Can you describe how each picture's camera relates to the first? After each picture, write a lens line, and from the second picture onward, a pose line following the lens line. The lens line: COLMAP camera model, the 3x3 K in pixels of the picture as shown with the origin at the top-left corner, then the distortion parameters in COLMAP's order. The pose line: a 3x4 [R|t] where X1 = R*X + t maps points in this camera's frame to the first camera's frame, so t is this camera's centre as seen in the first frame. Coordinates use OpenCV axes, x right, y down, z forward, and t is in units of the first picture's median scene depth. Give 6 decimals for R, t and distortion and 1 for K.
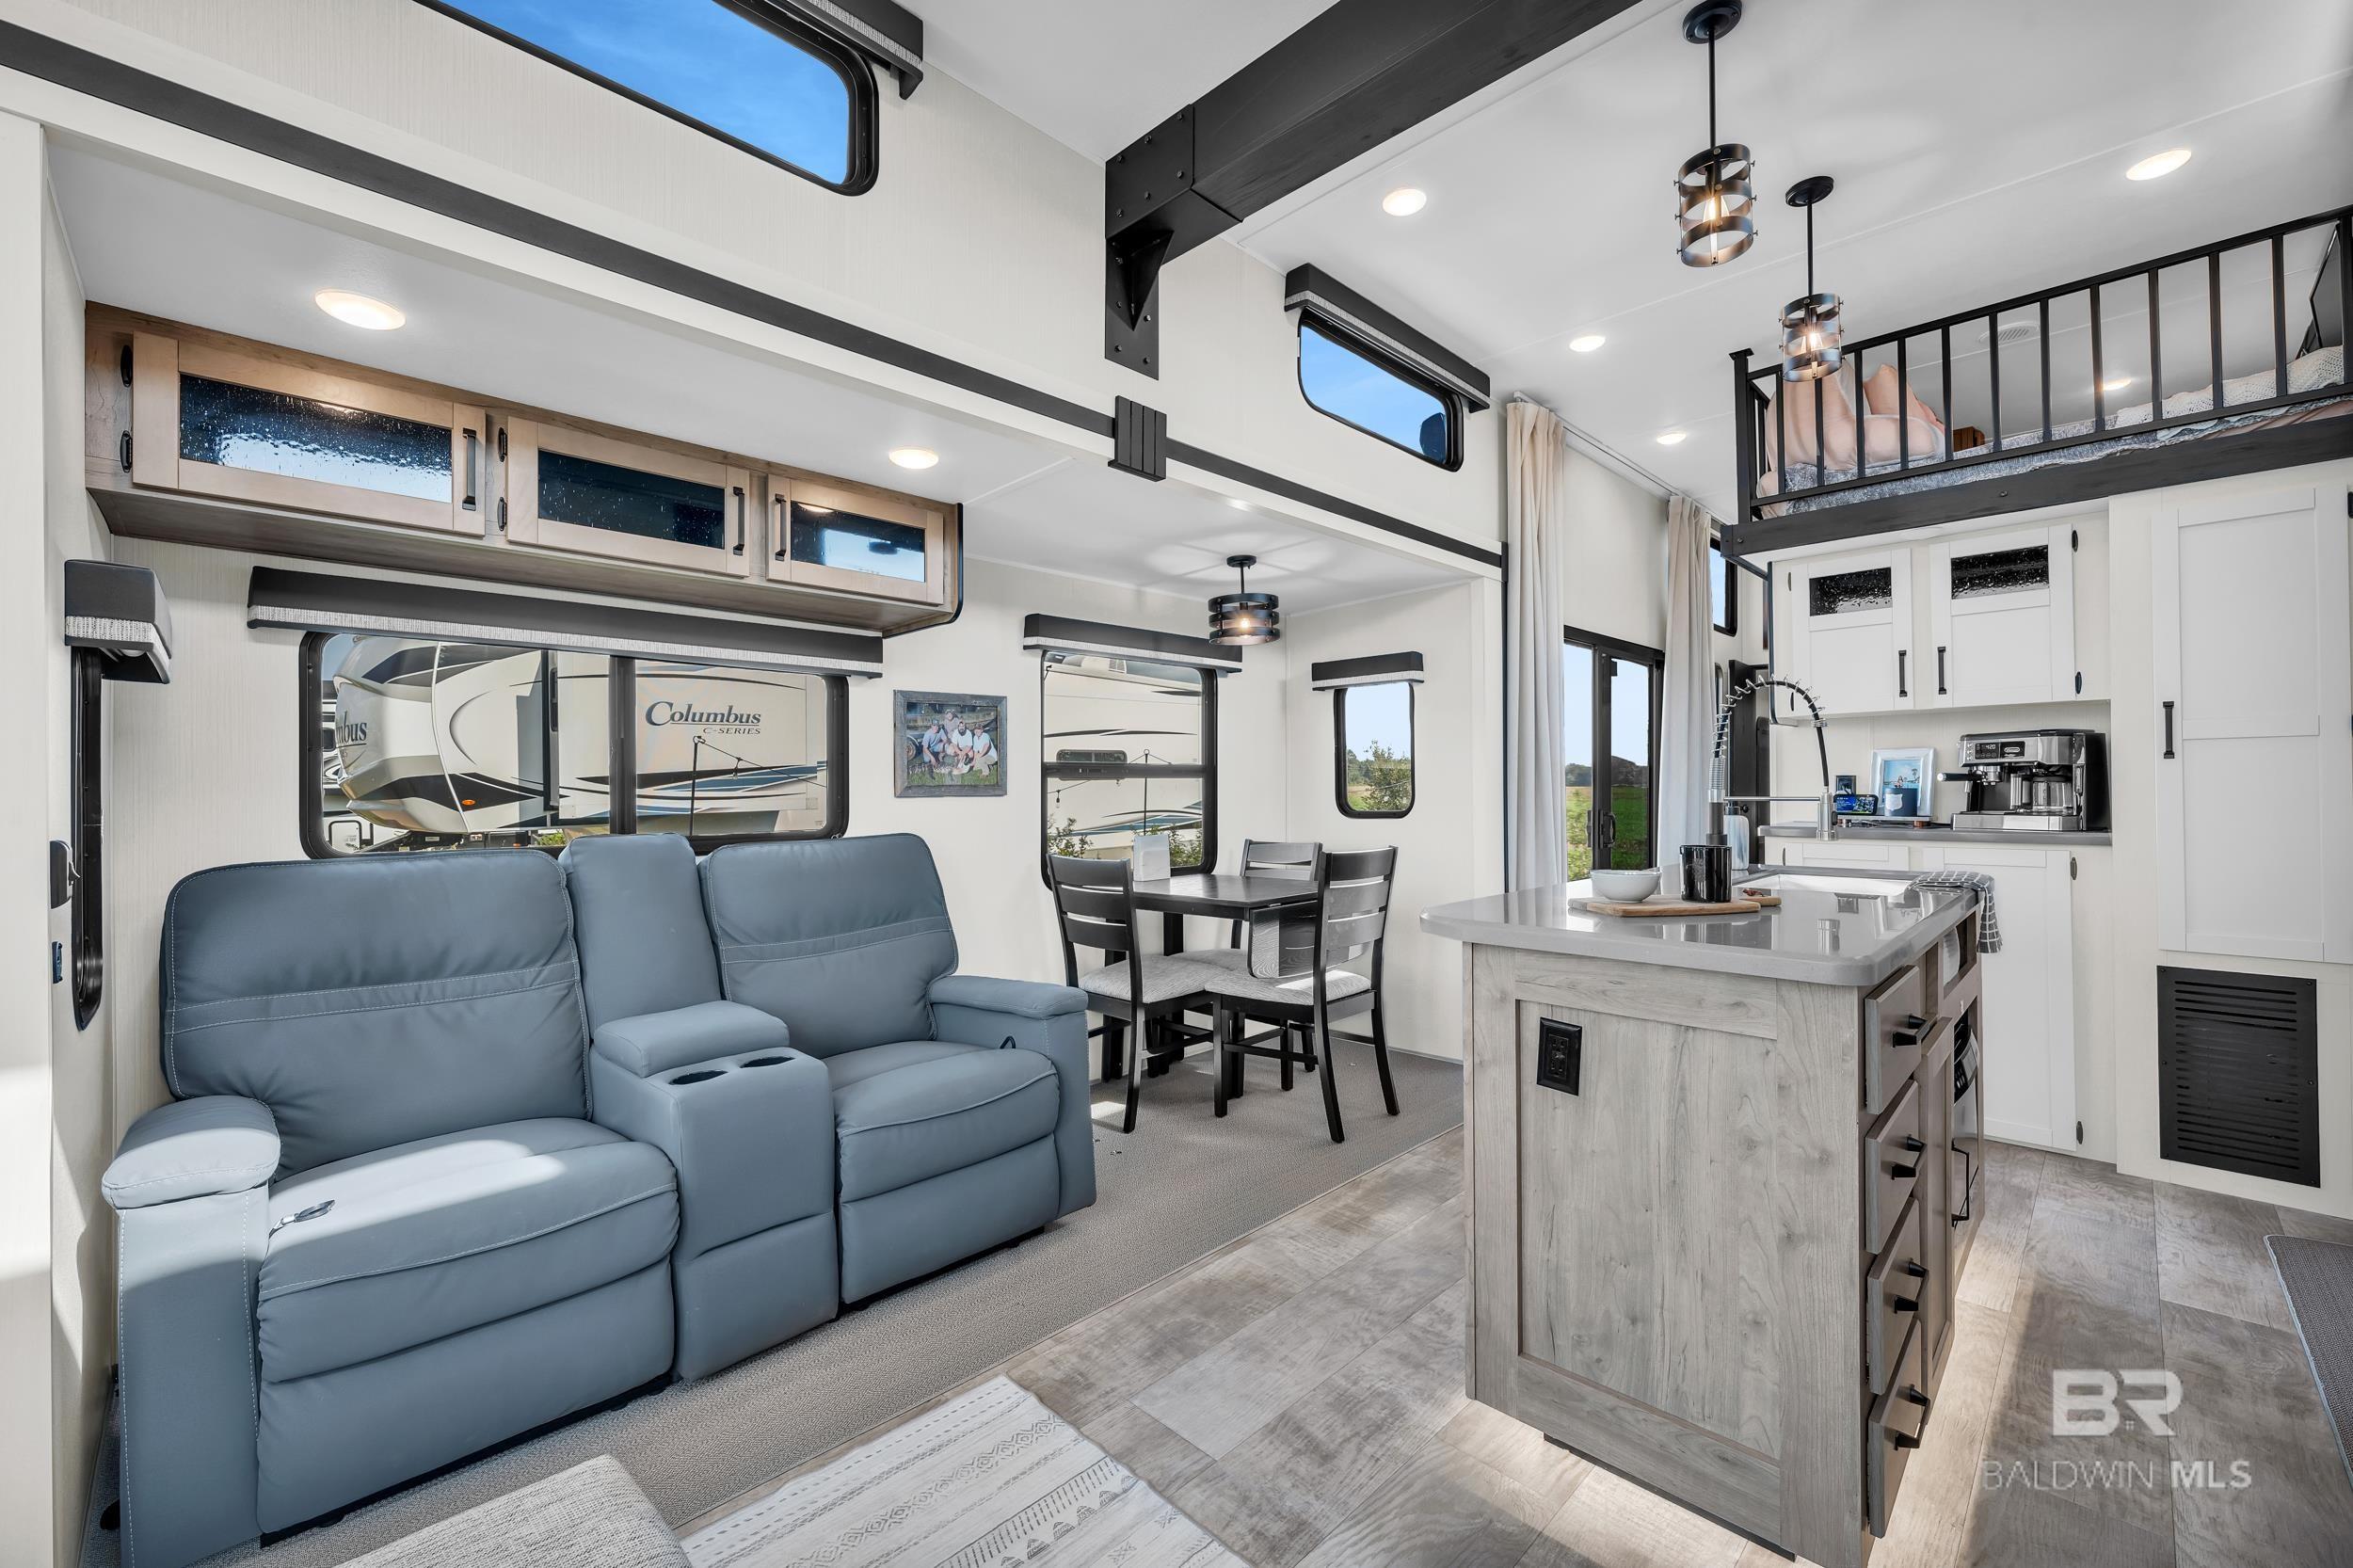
lens RADIAL K [[955.1, 0, 1176.5], [0, 955.1, 784.0], [0, 0, 1]] dist [-0.000946, -0.000433]
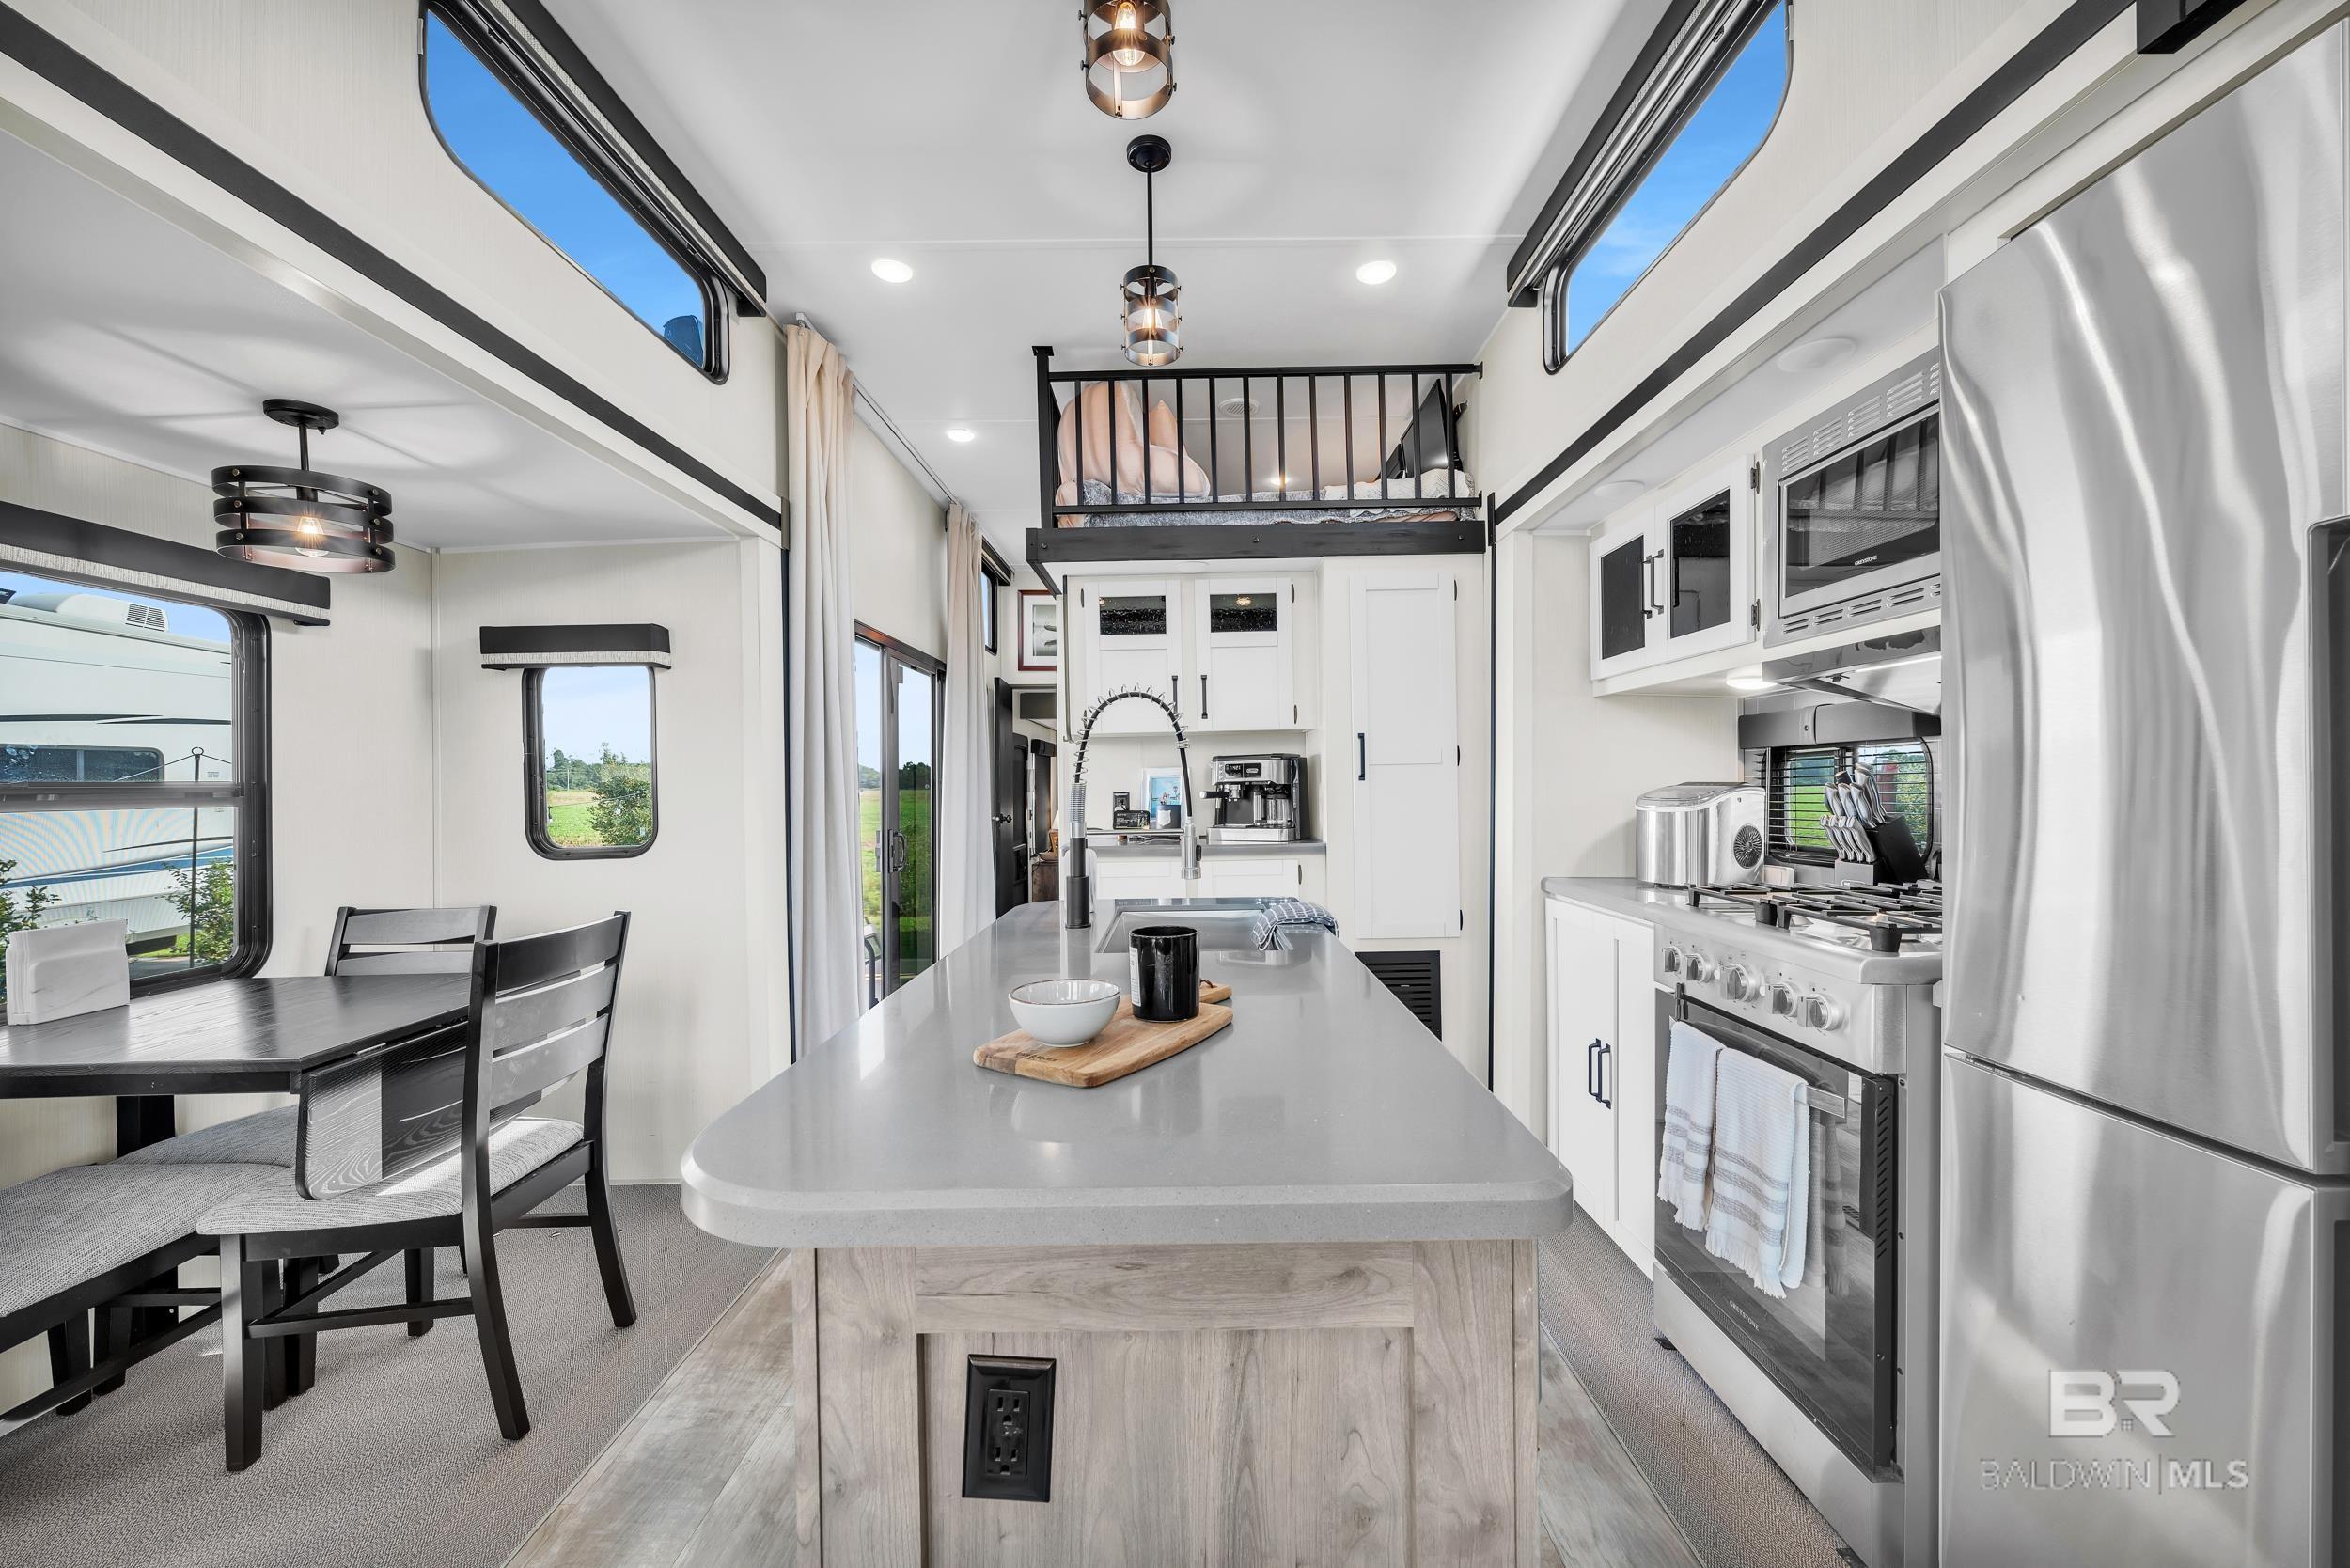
lens RADIAL K [[884.0, 0, 1180.8], [0, 884.0, 785.1], [0, 0, 1]] dist [-0.002856, 0.000067]
pose [[0.709803, -0.004439, 0.704386, 0.073211], [0.006052, 0.999982, 0.000204, -0.018630], [-0.704374, 0.004118, 0.709817, 0.302632]]
